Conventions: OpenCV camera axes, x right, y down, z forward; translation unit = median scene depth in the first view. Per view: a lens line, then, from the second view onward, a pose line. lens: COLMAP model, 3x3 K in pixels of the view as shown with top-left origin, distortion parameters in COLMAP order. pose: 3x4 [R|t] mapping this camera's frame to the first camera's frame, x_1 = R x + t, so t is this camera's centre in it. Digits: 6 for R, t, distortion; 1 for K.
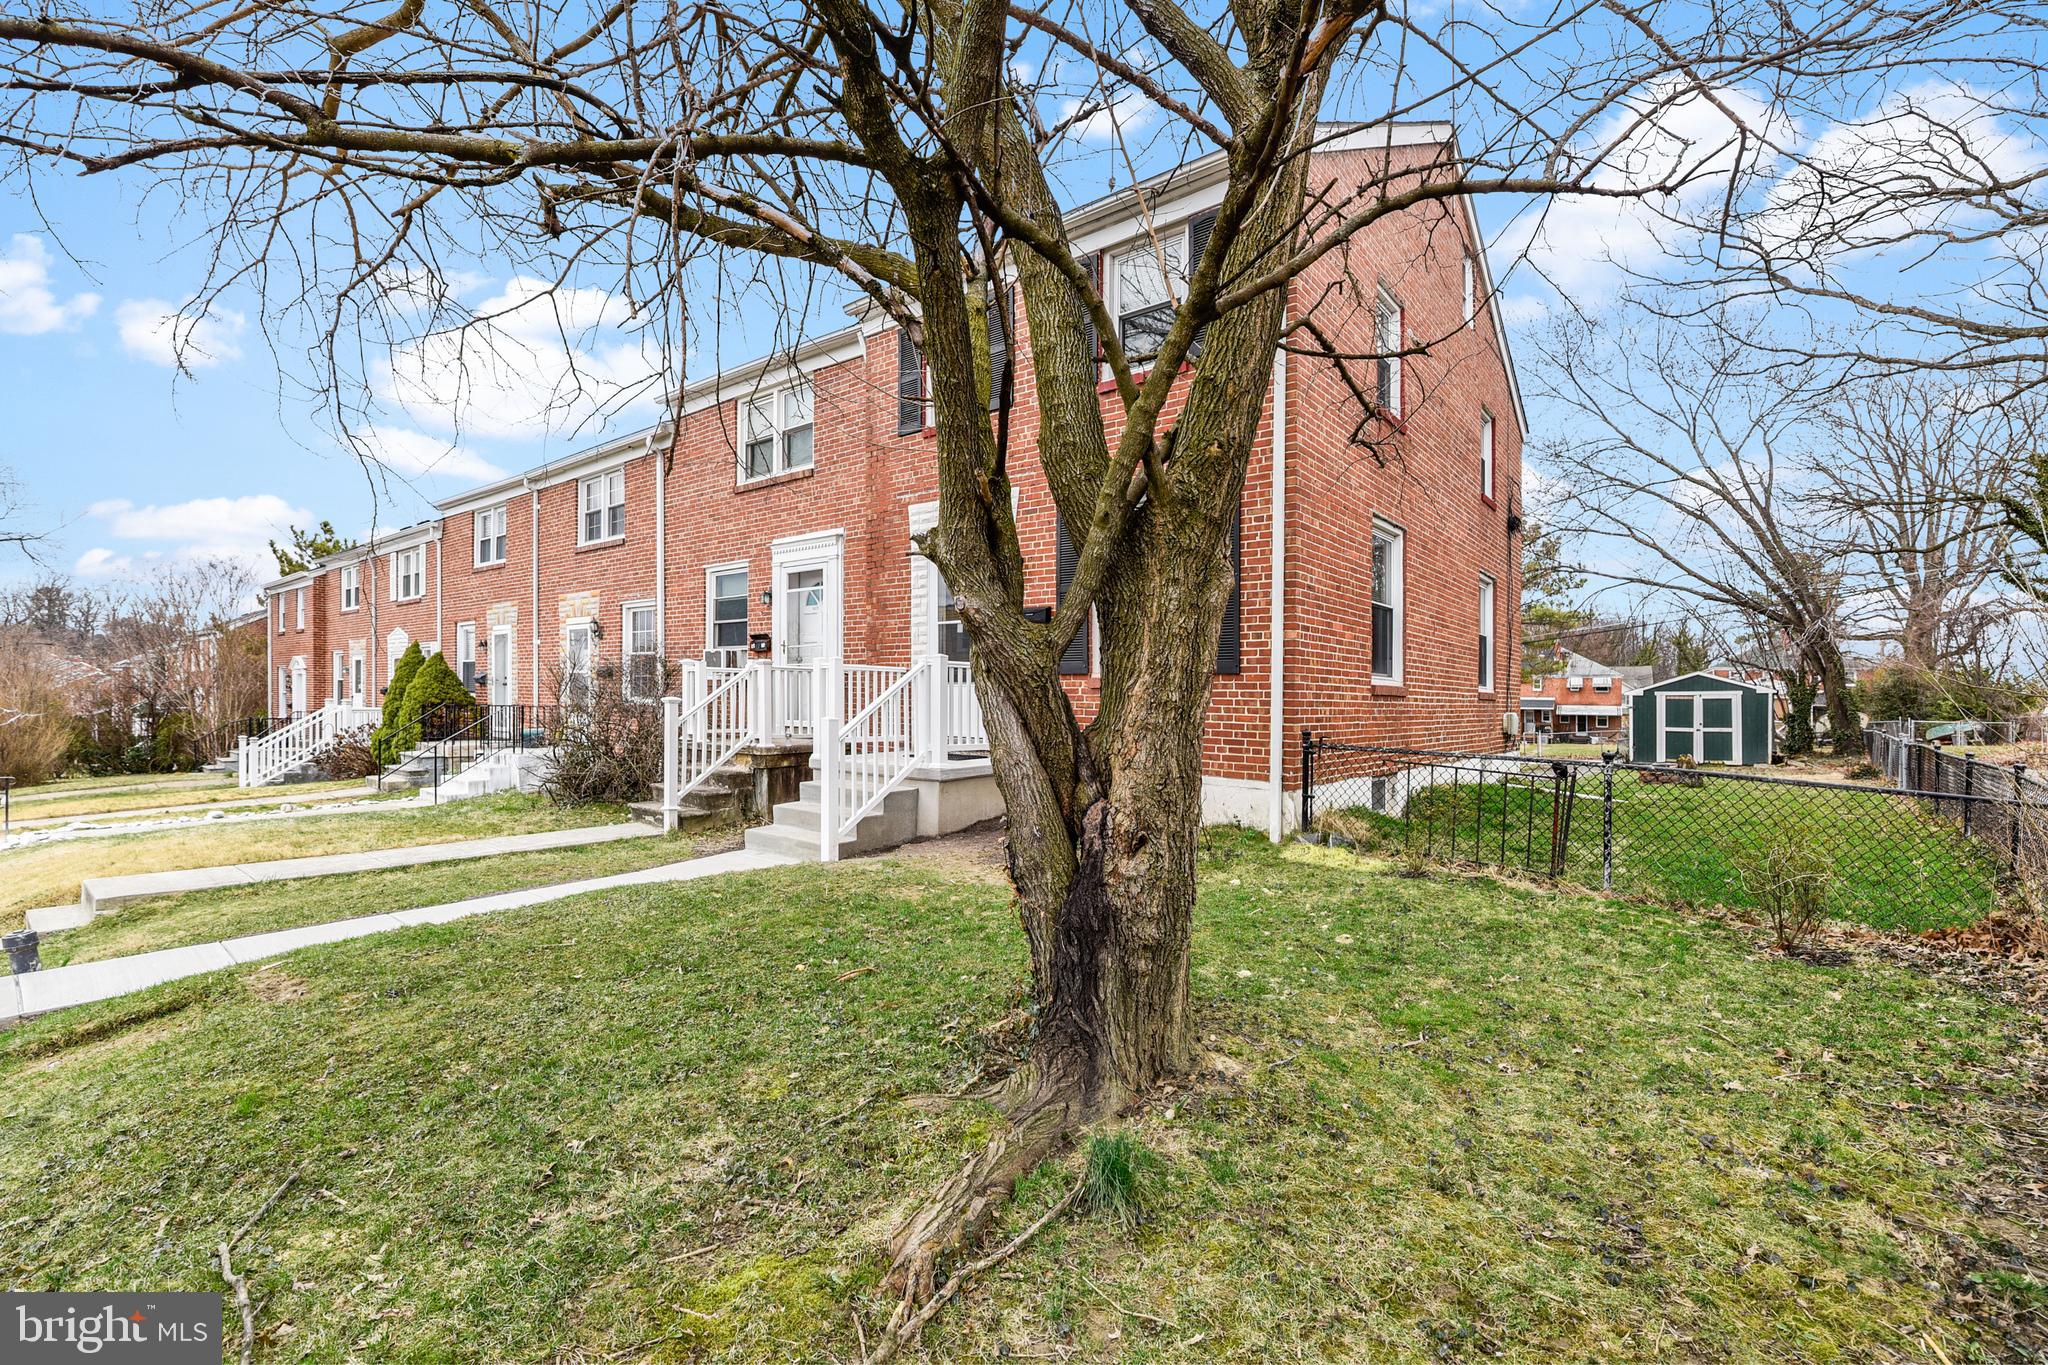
lens RADIAL K [[909.4, 0, 1024.0], [0, 909.4, 682.5], [0, 0, 1]] dist [-0.000479, -0.000066]
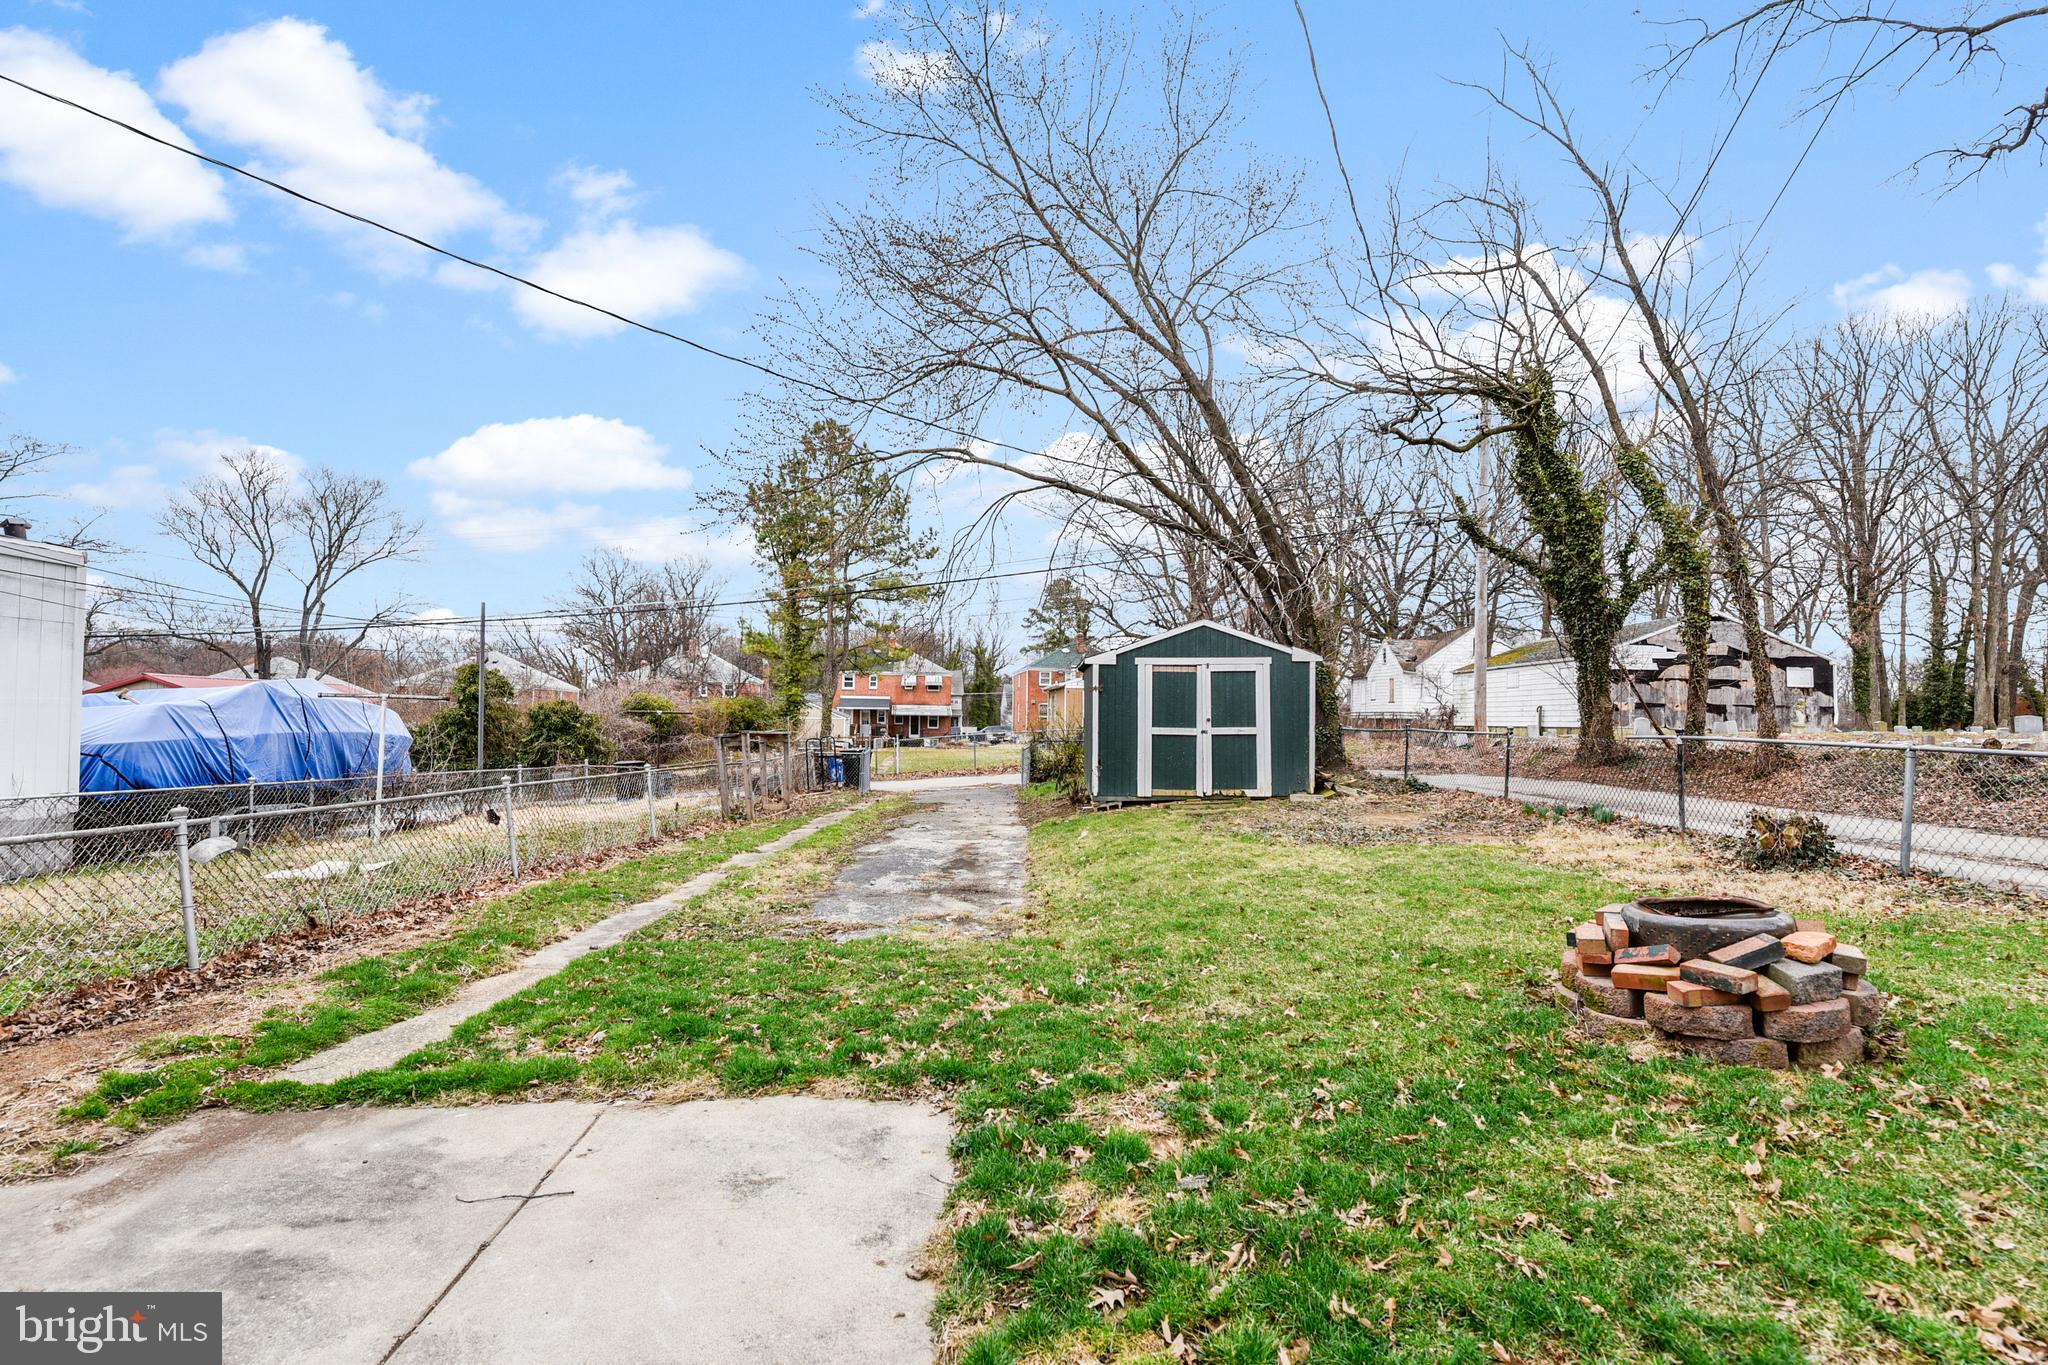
lens RADIAL K [[909.4, 0, 1024.0], [0, 909.4, 682.5], [0, 0, 1]] dist [-0.000479, -0.000066]
pose [[0.770170, 0.018857, 0.637560, 0.154211], [-0.015978, 0.999820, -0.010270, 0.014615], [-0.637639, -0.002277, 0.770332, 0.310700]]
